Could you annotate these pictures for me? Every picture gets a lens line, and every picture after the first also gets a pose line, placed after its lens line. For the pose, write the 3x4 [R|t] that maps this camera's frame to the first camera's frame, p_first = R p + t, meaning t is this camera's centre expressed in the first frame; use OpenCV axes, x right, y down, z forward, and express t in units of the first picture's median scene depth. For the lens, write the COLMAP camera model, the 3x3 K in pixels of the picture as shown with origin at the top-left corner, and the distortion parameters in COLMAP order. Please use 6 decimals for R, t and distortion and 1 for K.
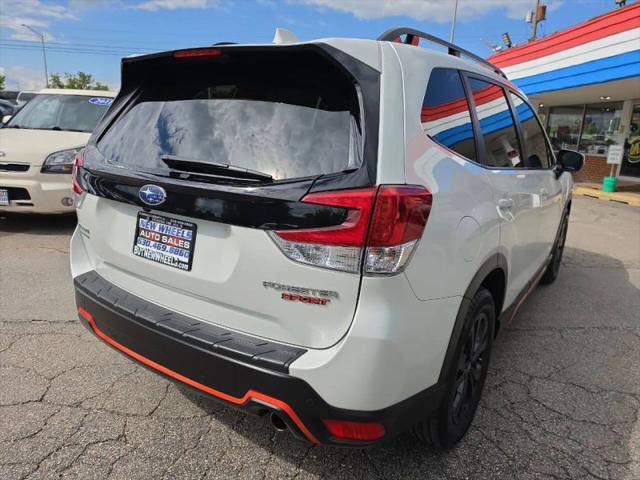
lens RADIAL K [[450.2, 0, 320.0], [0, 450.2, 240.0], [0, 0, 1]] dist [-0.006335, -0.003381]
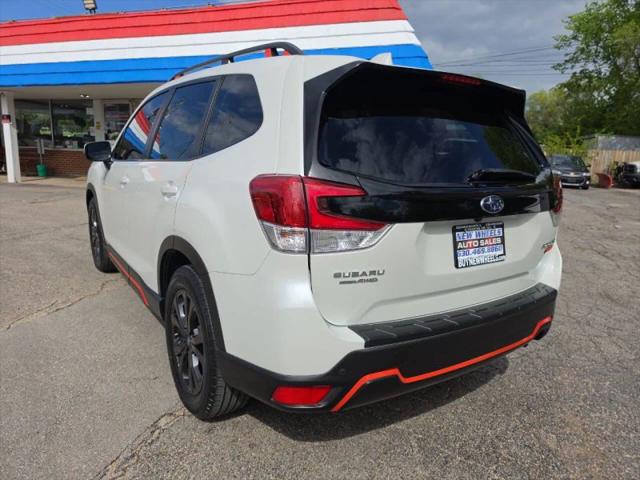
lens RADIAL K [[447.8, 0, 307.2], [0, 447.8, 241.4], [0, 0, 1]] dist [0.001942, -0.002321]
pose [[0.399395, -0.217228, 0.890671, -1.556231], [0.201310, 0.968592, 0.145960, -0.263270], [-0.894403, 0.121005, 0.430581, 0.934067]]
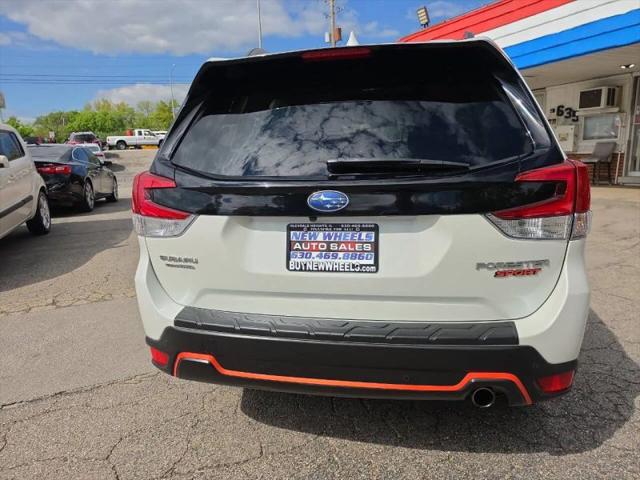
lens RADIAL K [[440.5, 0, 320.0], [0, 440.5, 240.0], [0, 0, 1]] dist [0.044159, -0.050741]
pose [[0.925564, -0.153783, 0.345951, -0.714255], [0.165537, 0.986193, -0.004495, -0.016950], [-0.340483, 0.061428, 0.938242, 0.133906]]
